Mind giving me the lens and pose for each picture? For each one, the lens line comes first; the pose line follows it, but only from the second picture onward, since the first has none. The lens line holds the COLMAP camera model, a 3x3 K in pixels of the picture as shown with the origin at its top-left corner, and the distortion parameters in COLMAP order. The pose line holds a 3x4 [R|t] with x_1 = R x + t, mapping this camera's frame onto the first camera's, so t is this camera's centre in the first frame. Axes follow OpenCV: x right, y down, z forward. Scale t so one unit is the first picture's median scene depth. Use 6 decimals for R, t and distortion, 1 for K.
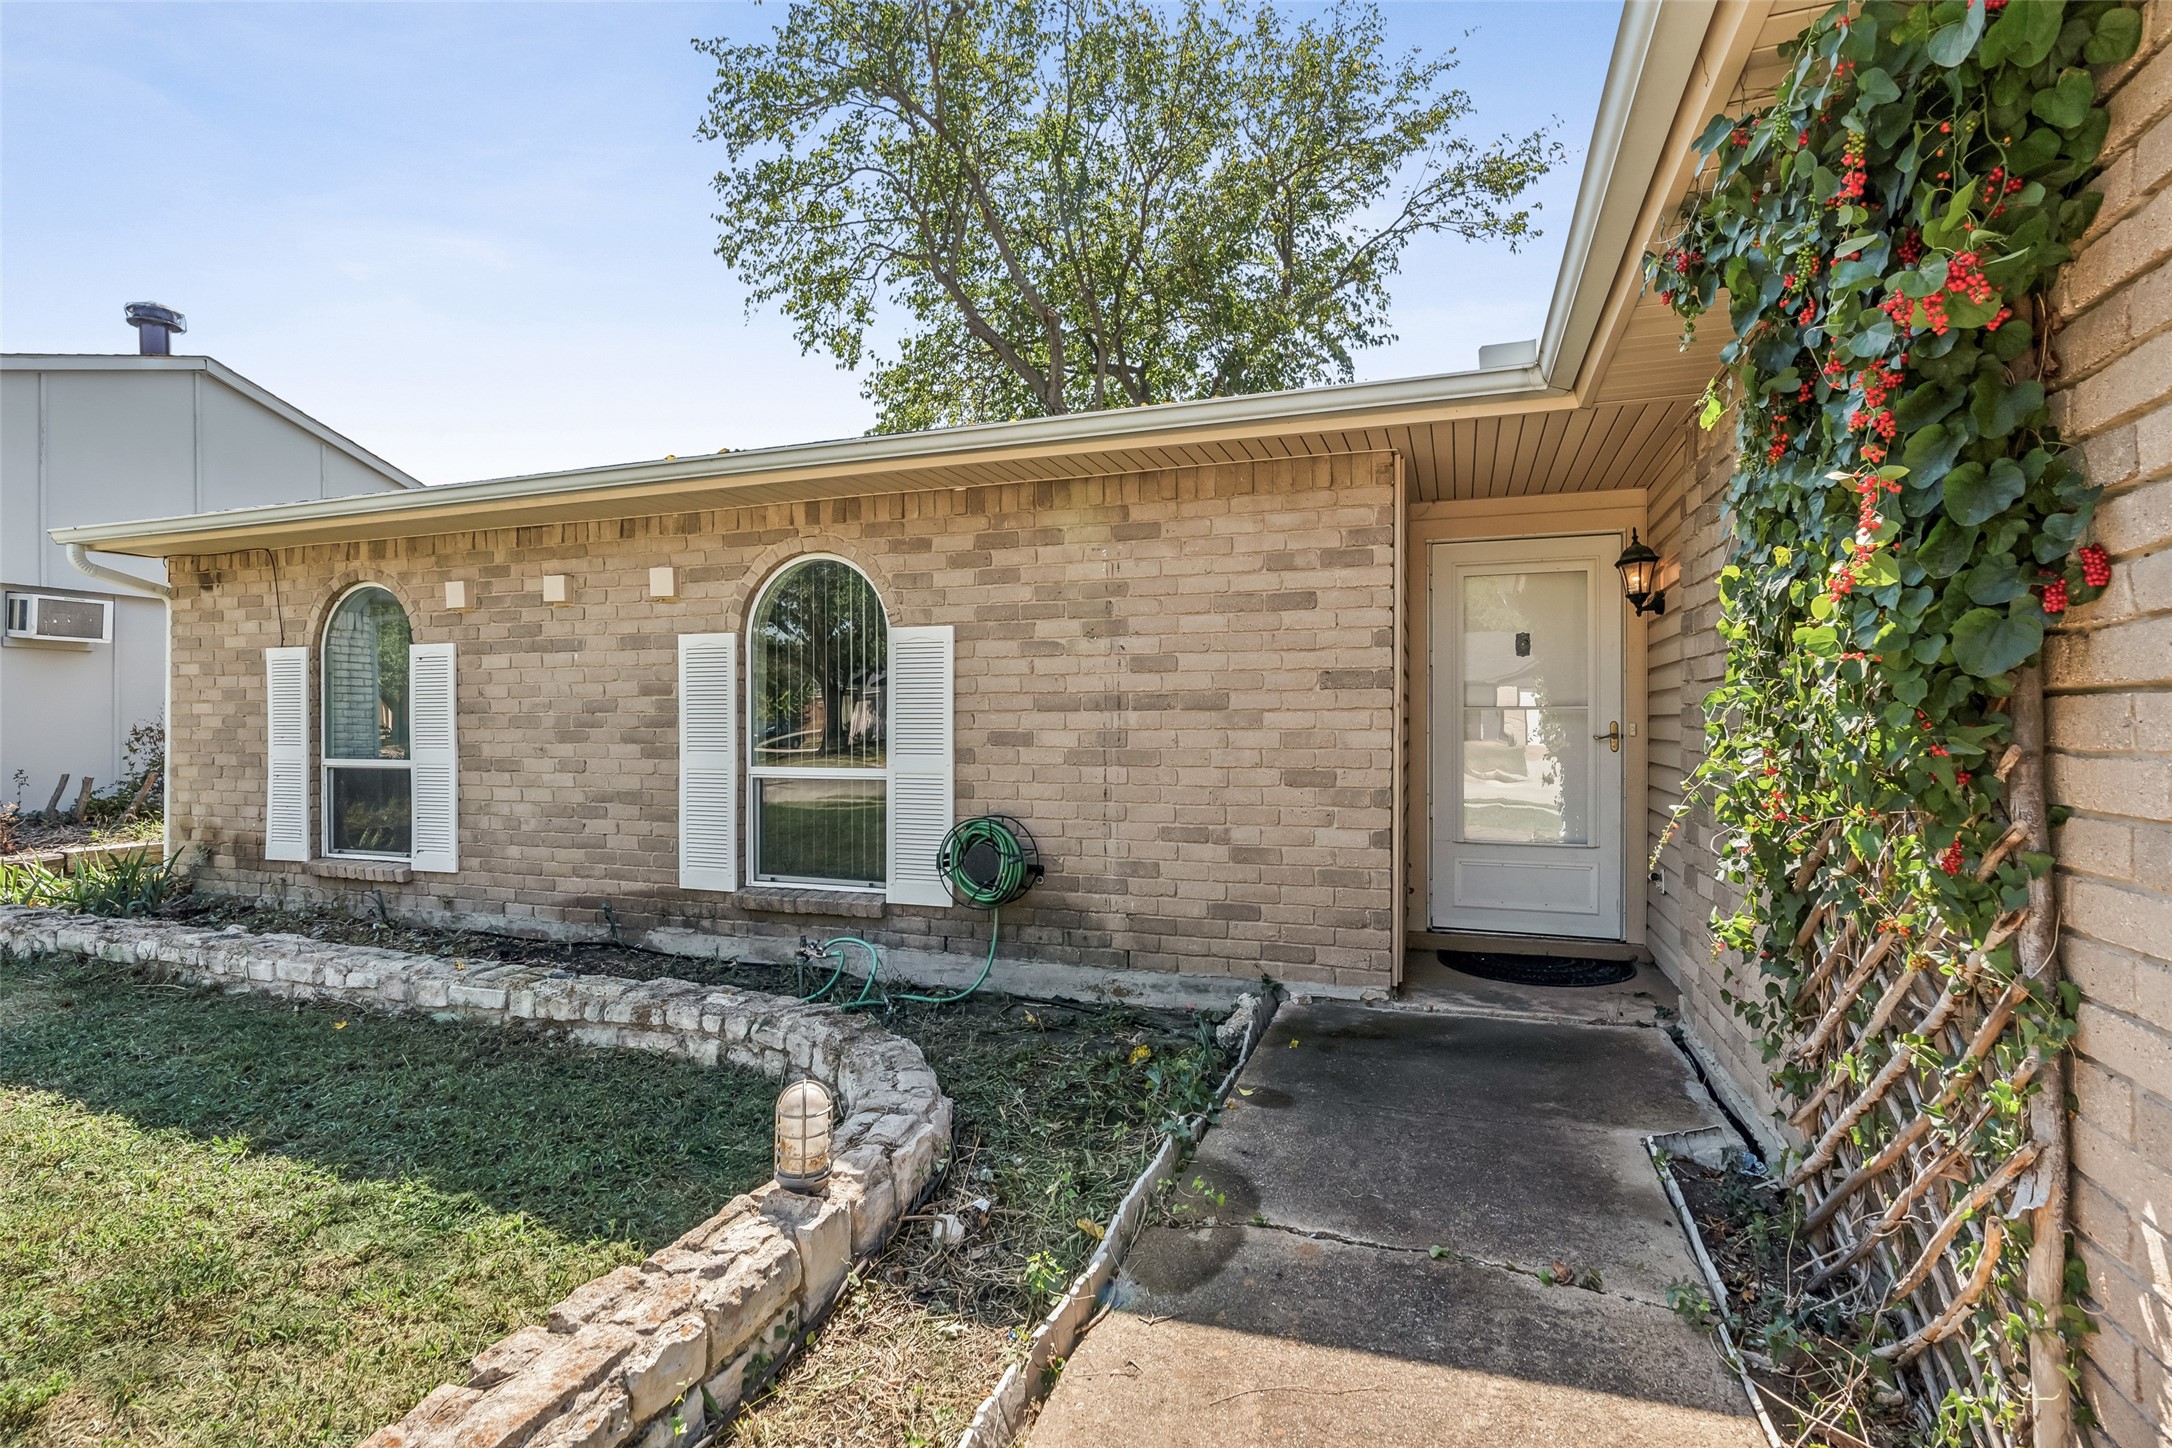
lens RADIAL K [[1074.5, 0, 1115.8], [0, 1074.5, 753.2], [0, 0, 1]] dist [-0.004654, 0.003020]
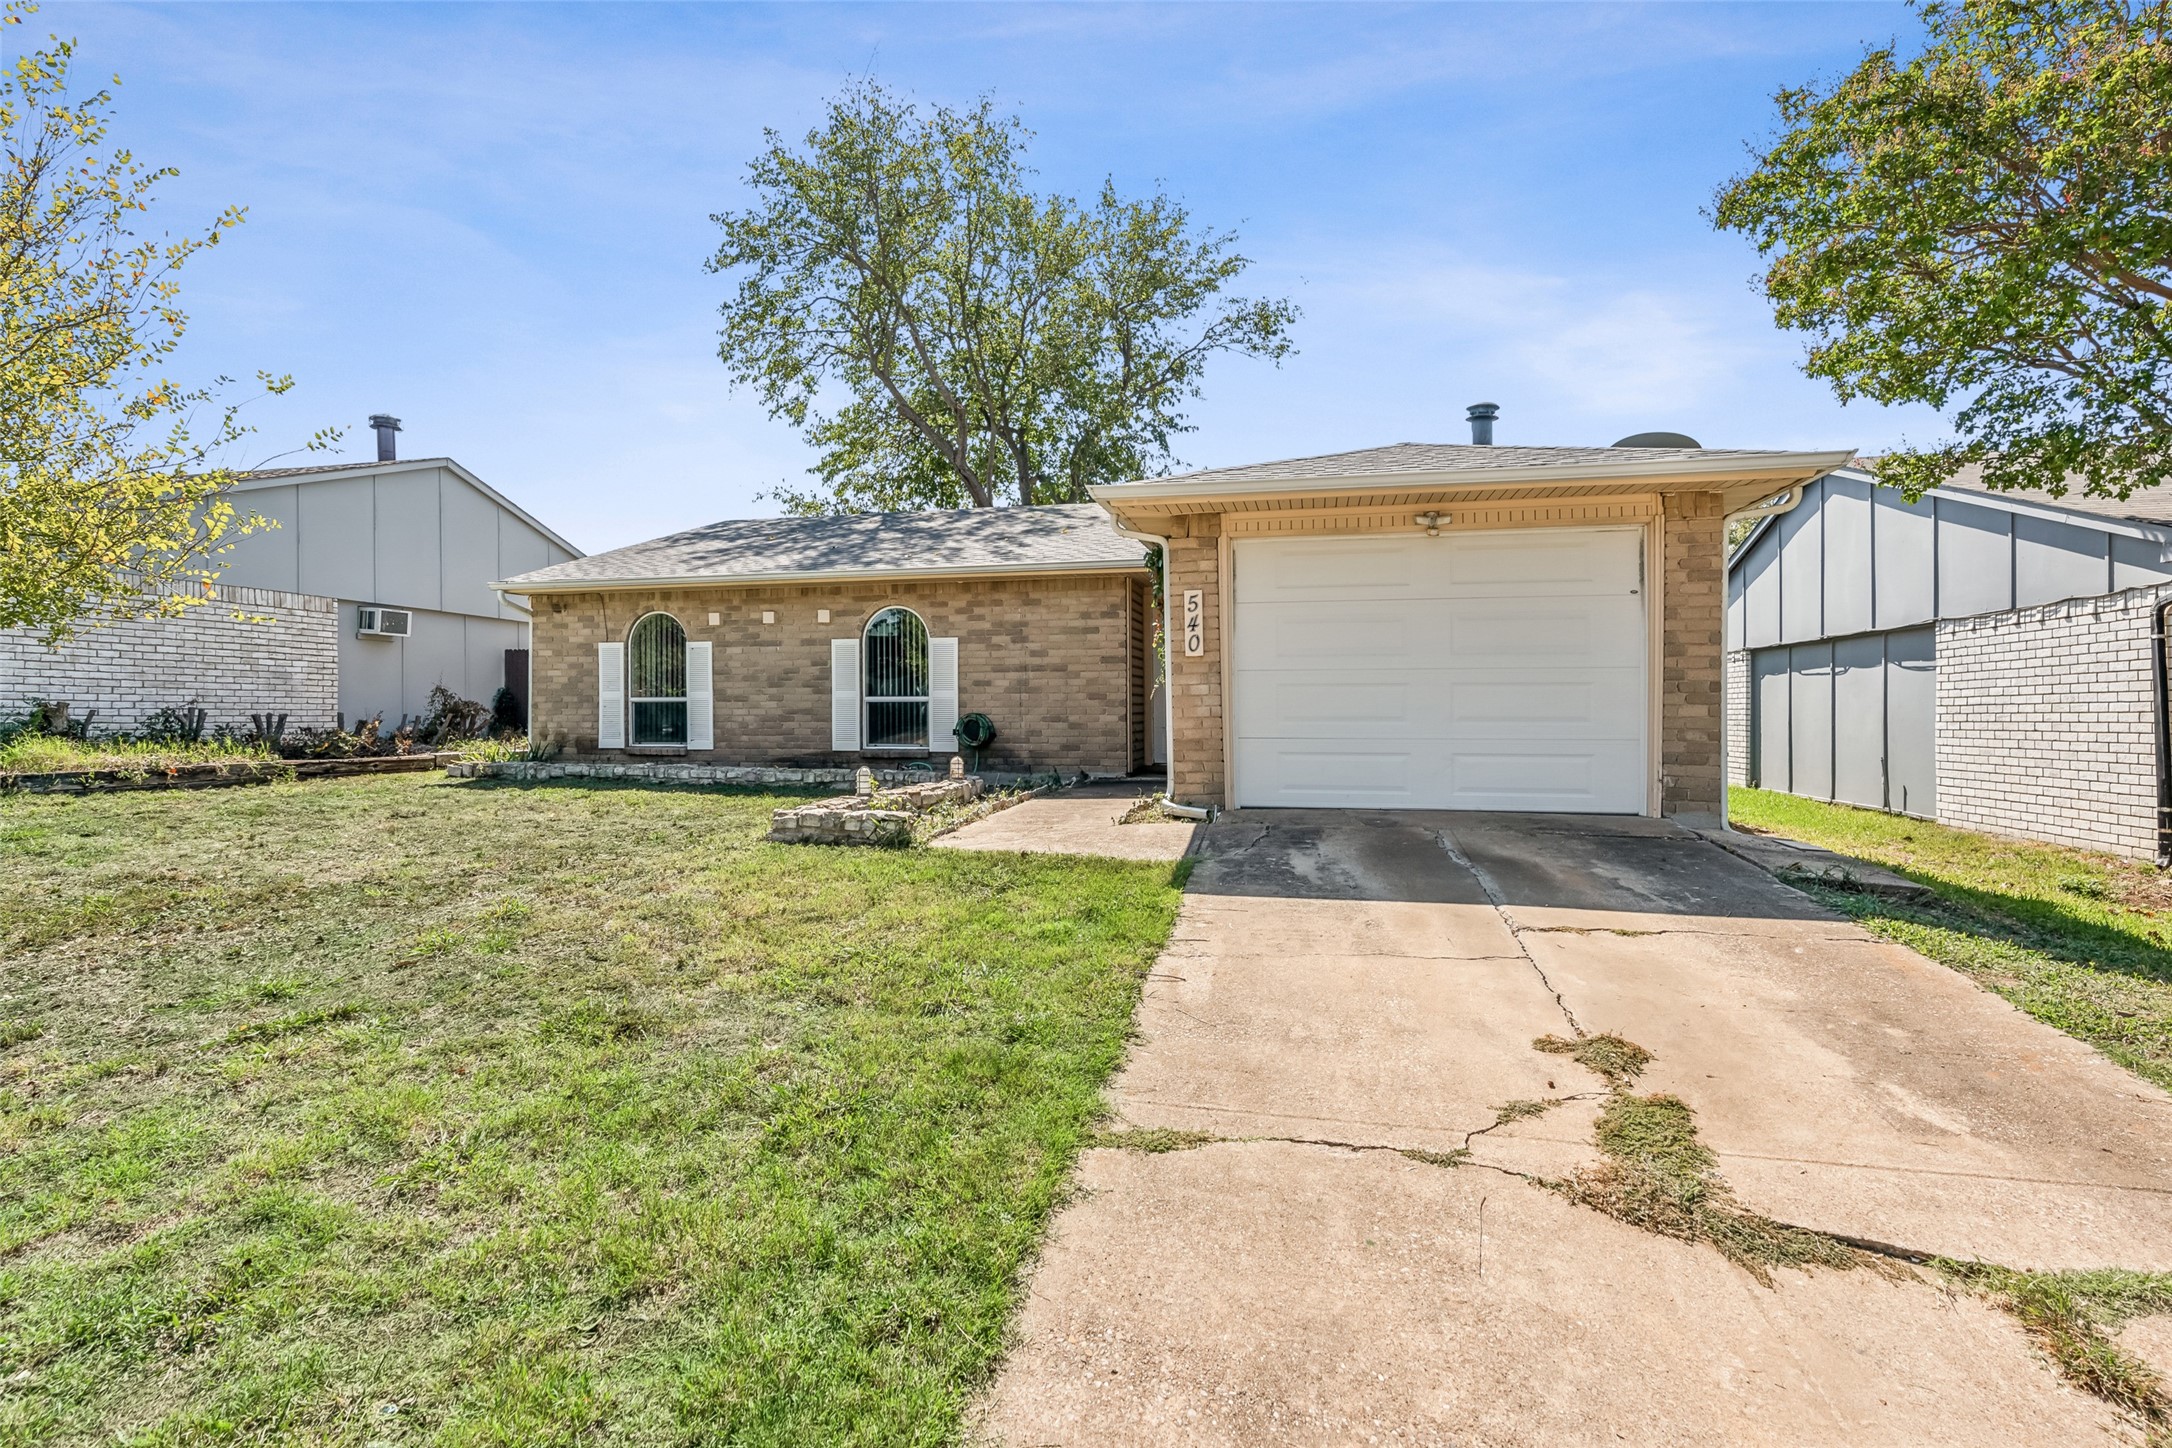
lens RADIAL K [[1243.8, 0, 1102.4], [0, 1243.8, 807.1], [0, 0, 1]] dist [0.004720, 0.008377]
pose [[0.994948, -0.006426, 0.100187, -0.093996], [0.002224, 0.999116, 0.041990, 0.130809], [-0.100368, -0.041555, 0.994082, -1.636831]]
